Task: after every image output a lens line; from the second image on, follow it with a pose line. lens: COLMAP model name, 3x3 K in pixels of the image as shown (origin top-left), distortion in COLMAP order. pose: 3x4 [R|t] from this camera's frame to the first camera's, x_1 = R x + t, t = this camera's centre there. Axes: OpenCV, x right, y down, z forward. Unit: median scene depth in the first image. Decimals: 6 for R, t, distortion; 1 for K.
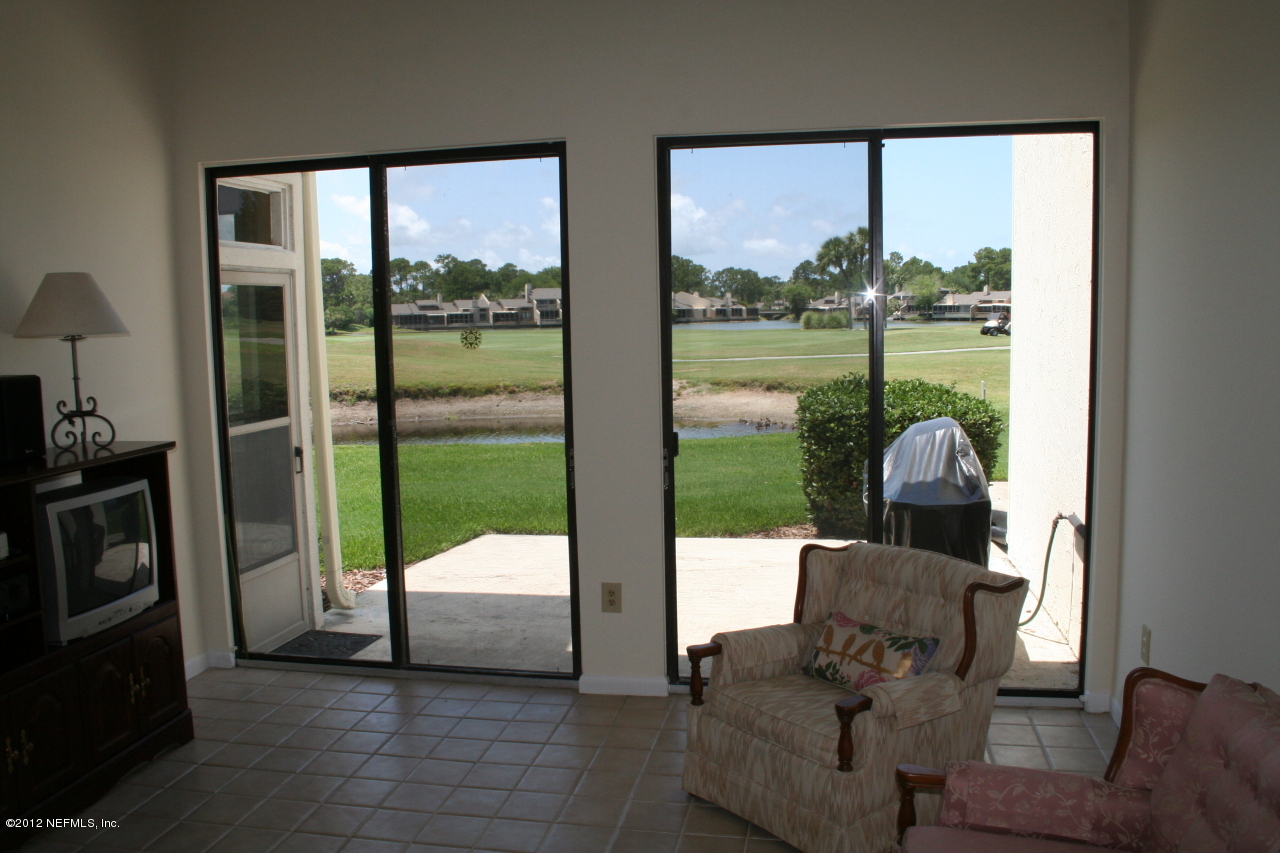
lens RADIAL K [[1076.9, 0, 636.2], [0, 1076.9, 477.5], [0, 0, 1]] dist [-0.118176, 0.066287]
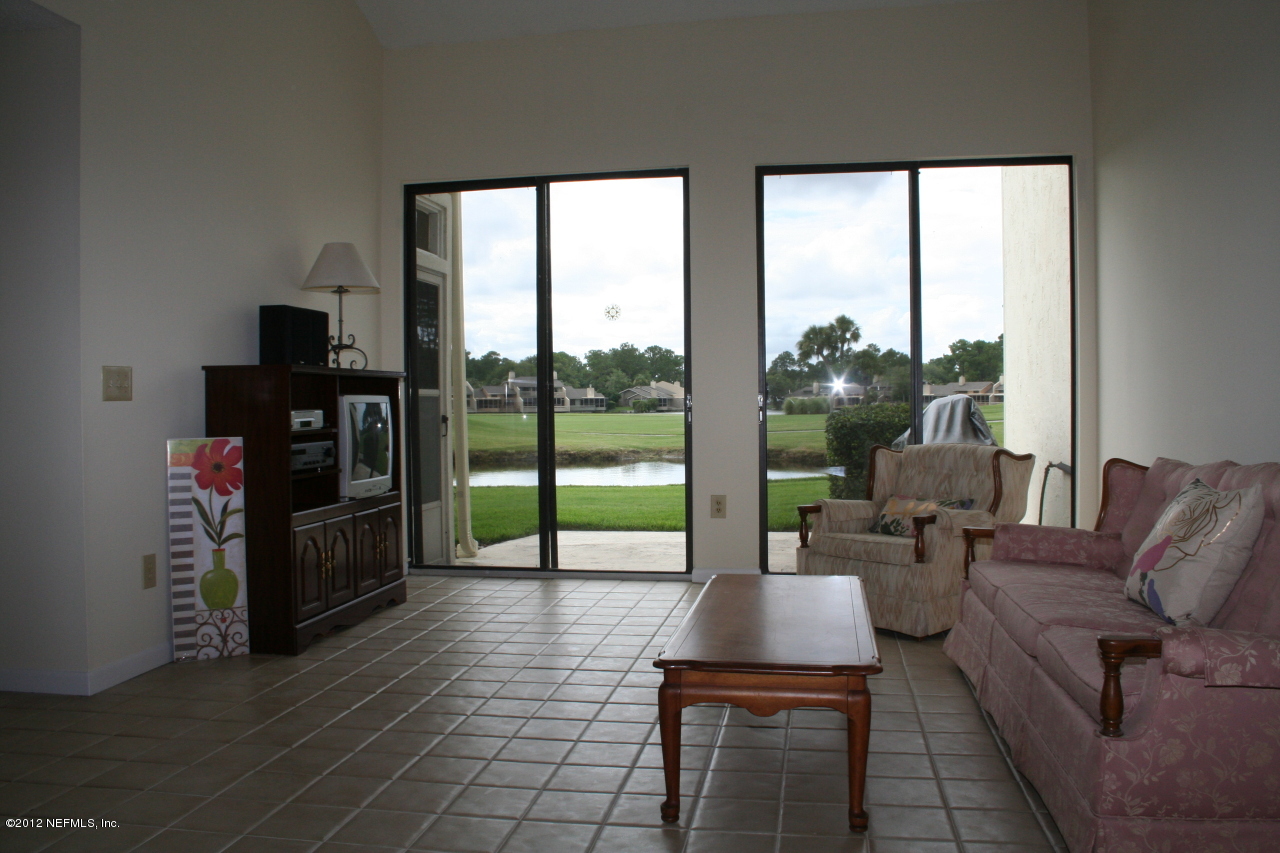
lens RADIAL K [[1076.9, 0, 655.5], [0, 1076.9, 456.6], [0, 0, 1]] dist [-0.118176, 0.066287]
pose [[0.999323, 0.007543, 0.036022, -0.176406], [-0.003839, 0.994796, -0.101812, 0.220606], [-0.036603, 0.101604, 0.994151, -0.372520]]
